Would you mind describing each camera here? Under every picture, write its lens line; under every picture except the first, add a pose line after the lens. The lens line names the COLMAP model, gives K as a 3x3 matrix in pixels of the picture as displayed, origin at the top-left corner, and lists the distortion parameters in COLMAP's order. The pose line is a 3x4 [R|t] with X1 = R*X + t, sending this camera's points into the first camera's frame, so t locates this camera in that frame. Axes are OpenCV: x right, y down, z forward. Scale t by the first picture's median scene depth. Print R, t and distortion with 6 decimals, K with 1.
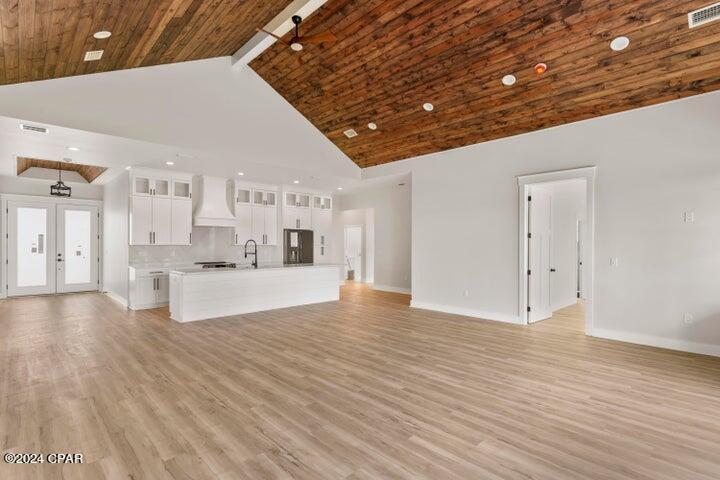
lens RADIAL K [[352.3, 0, 357.6], [0, 352.3, 244.3], [0, 0, 1]] dist [0.002824, -0.000558]
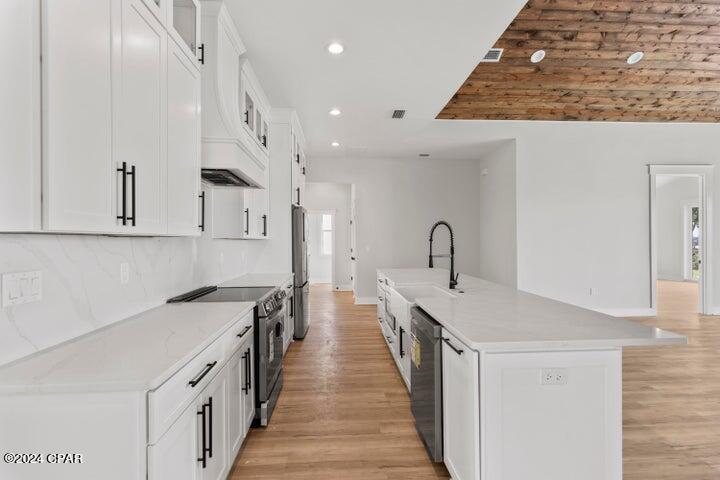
lens RADIAL K [[351.9, 0, 359.6], [0, 351.9, 241.1], [0, 0, 1]] dist [0.001804, 0.000131]
pose [[0.645656, -0.007220, 0.763594, -0.588801], [0.009514, 0.999954, 0.001410, 0.006504], [-0.763569, 0.006355, 0.645695, 0.717106]]
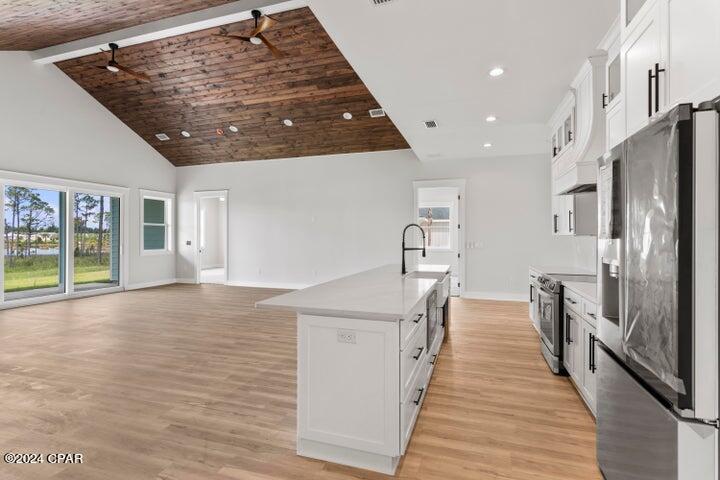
lens RADIAL K [[349.5, 0, 359.8], [0, 349.5, 236.4], [0, 0, 1]] dist [0.000348, -0.000159]
pose [[-0.883265, -0.004359, -0.468853, 0.022163], [-0.003719, 0.999990, -0.002291, 0.006979], [0.468859, -0.000279, -0.883273, 1.269356]]
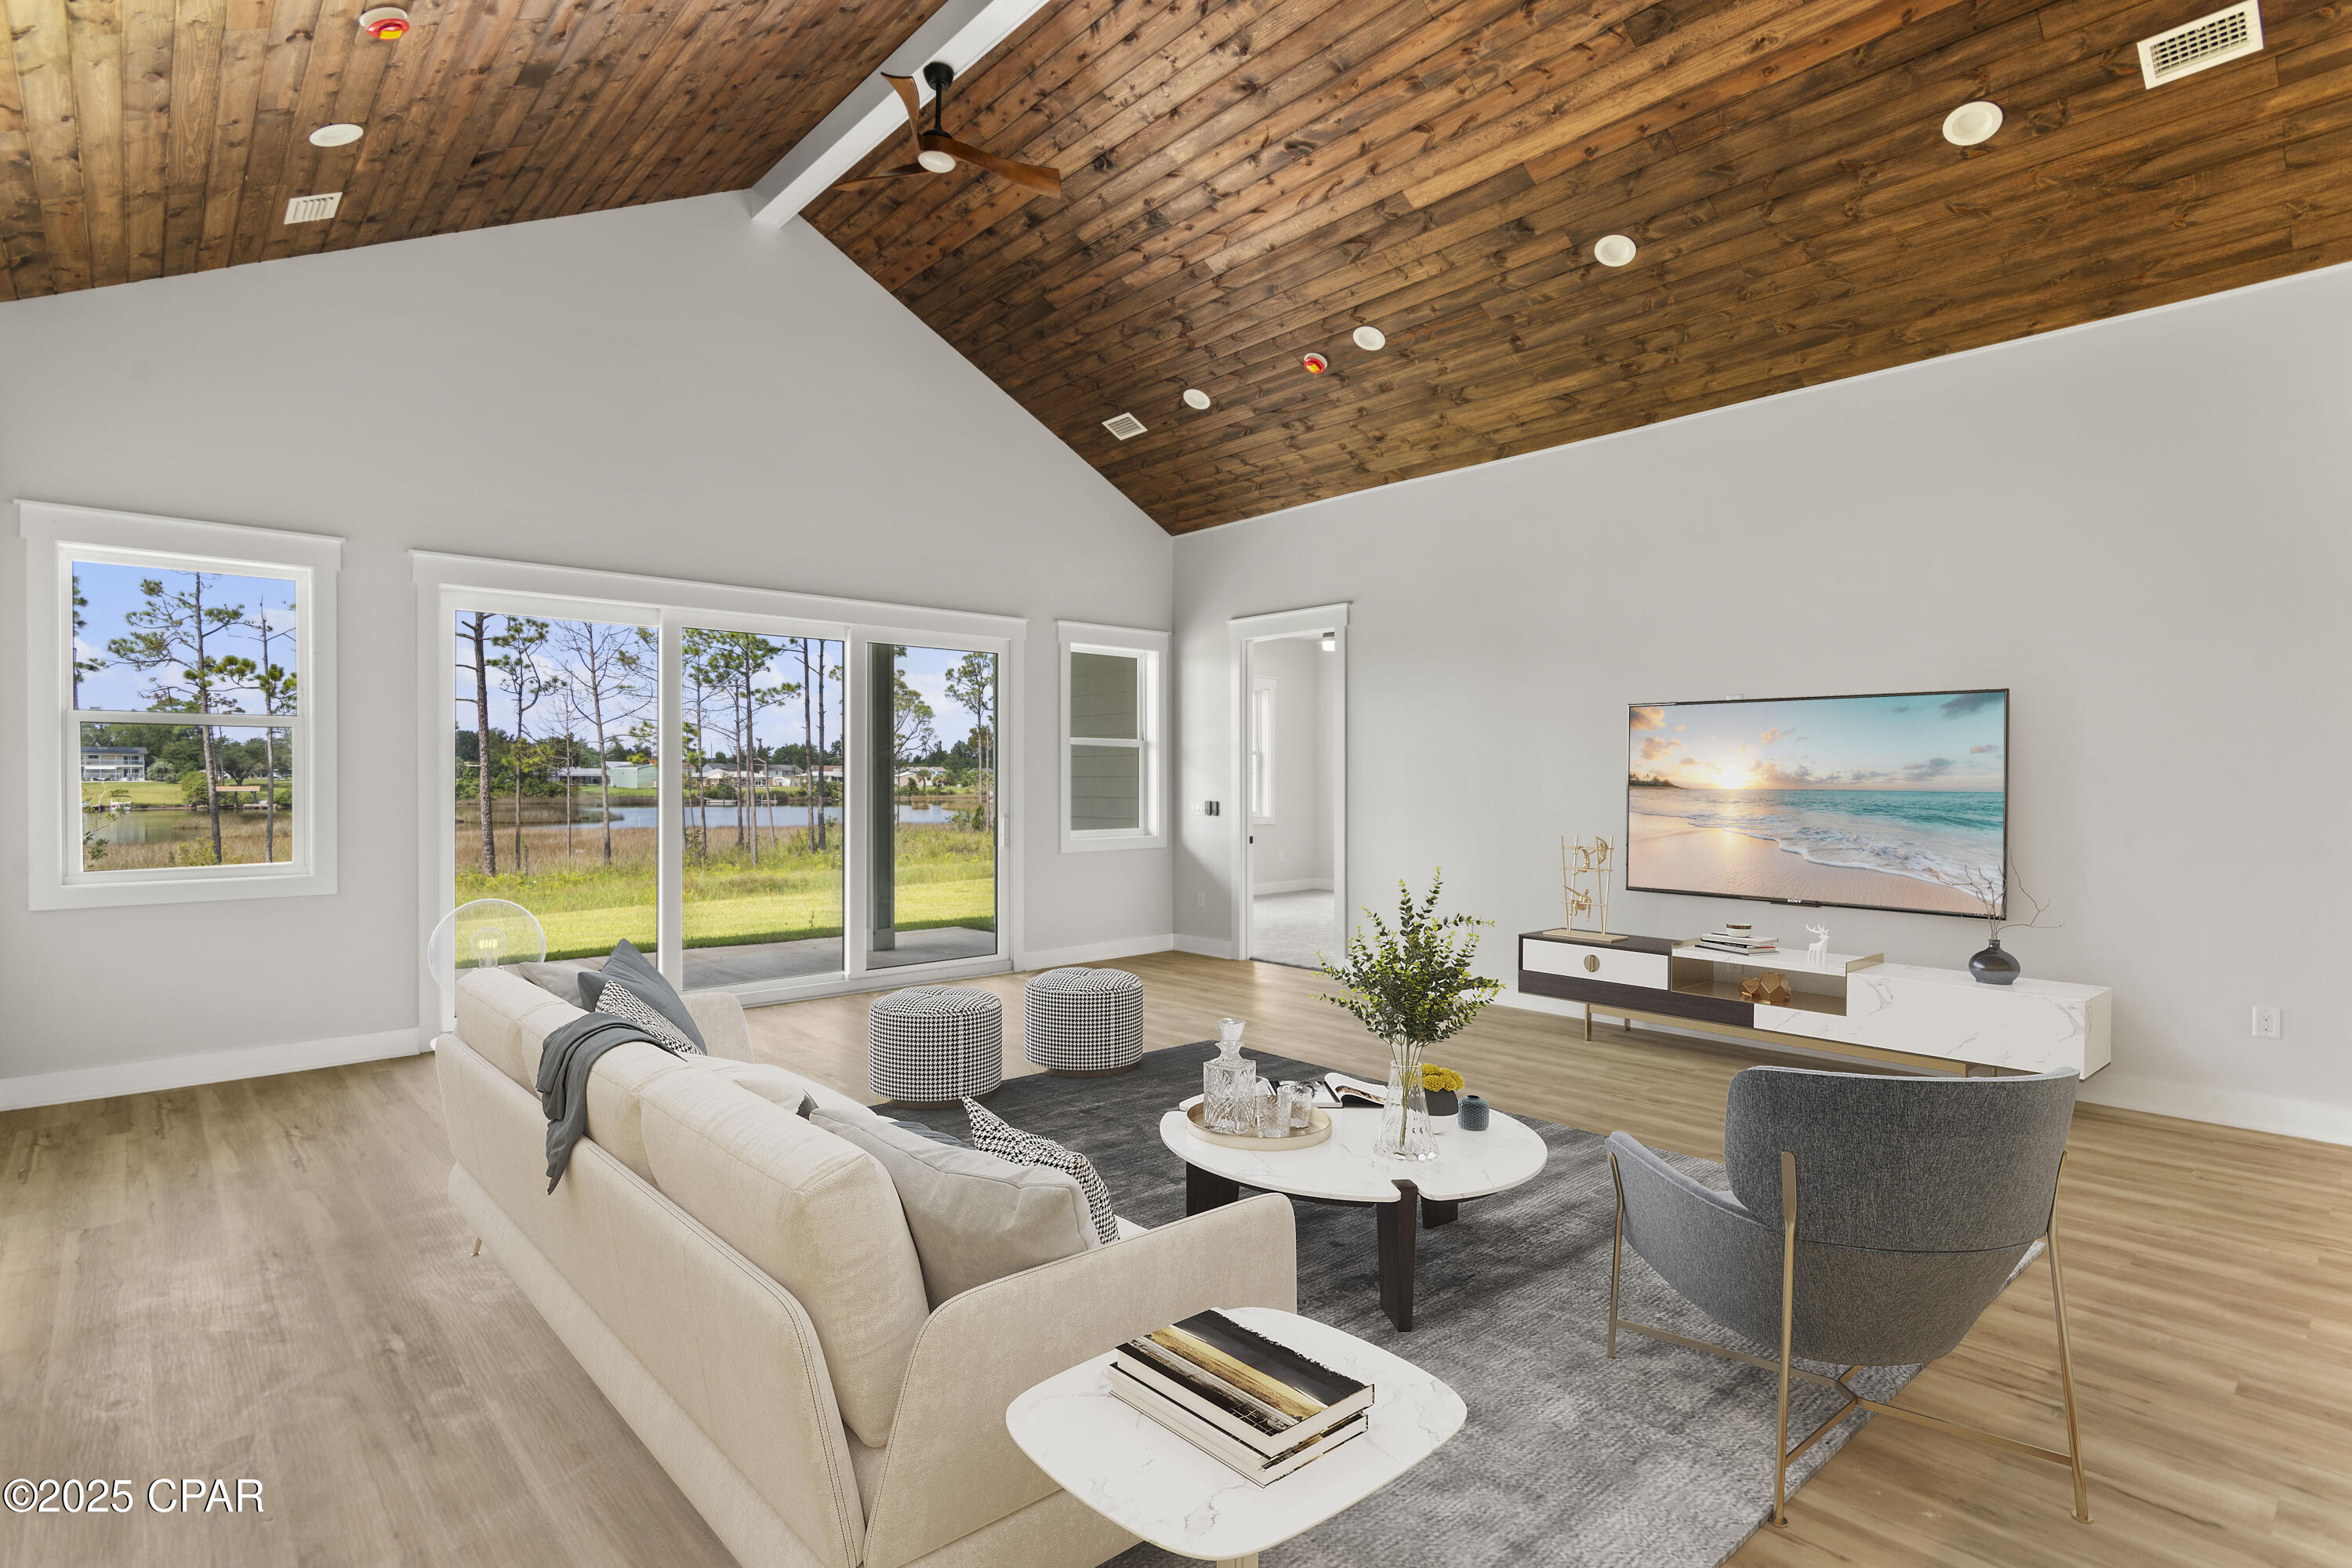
lens RADIAL K [[1132.7, 0, 1173.6], [0, 1132.7, 785.8], [0, 0, 1]] dist [-0.001726, -0.000763]
pose [[-0.999554, -0.004090, 0.029588, -0.015346], [-0.003851, 0.999959, 0.008136, -0.000179], [-0.029620, 0.008019, -0.999529, 1.009417]]
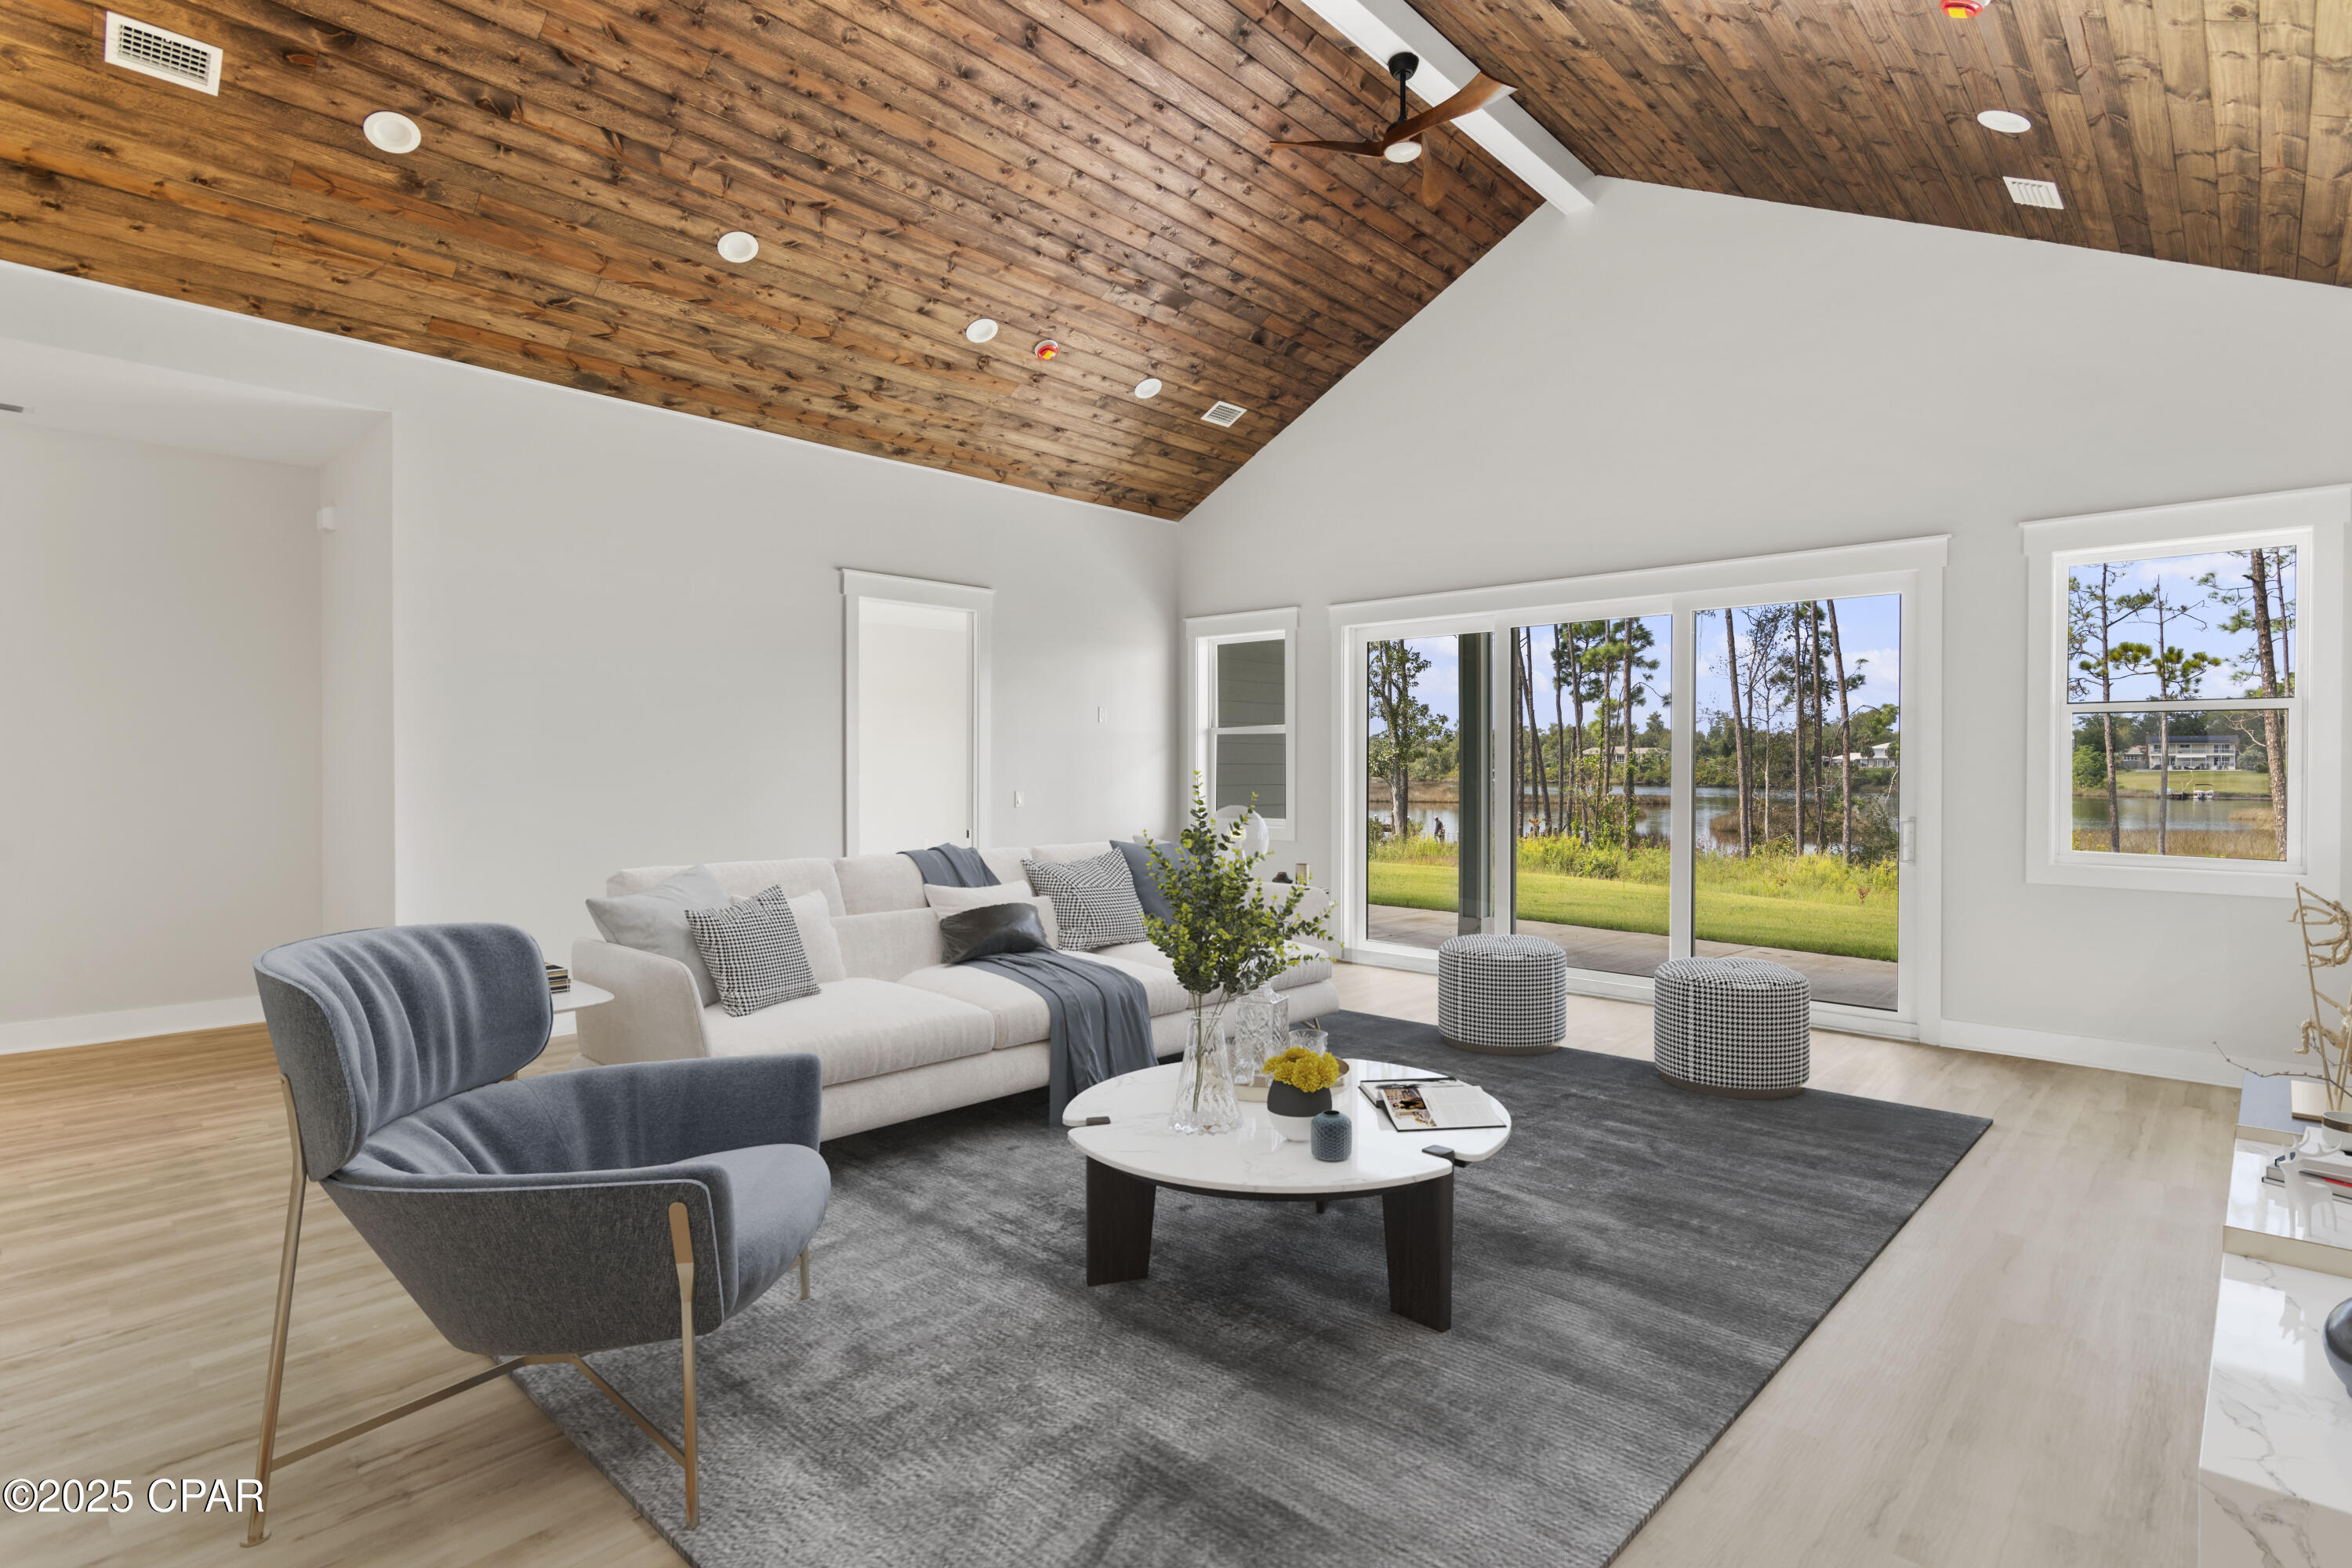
lens RADIAL K [[1152.4, 0, 1172.9], [0, 1152.4, 770.2], [0, 0, 1]] dist [-0.000265, 0.000092]
pose [[-0.051834, -0.008562, 0.998619, -0.512660], [-0.000865, 0.999963, 0.008529, -0.001879], [-0.998655, -0.000422, -0.051839, 0.533136]]
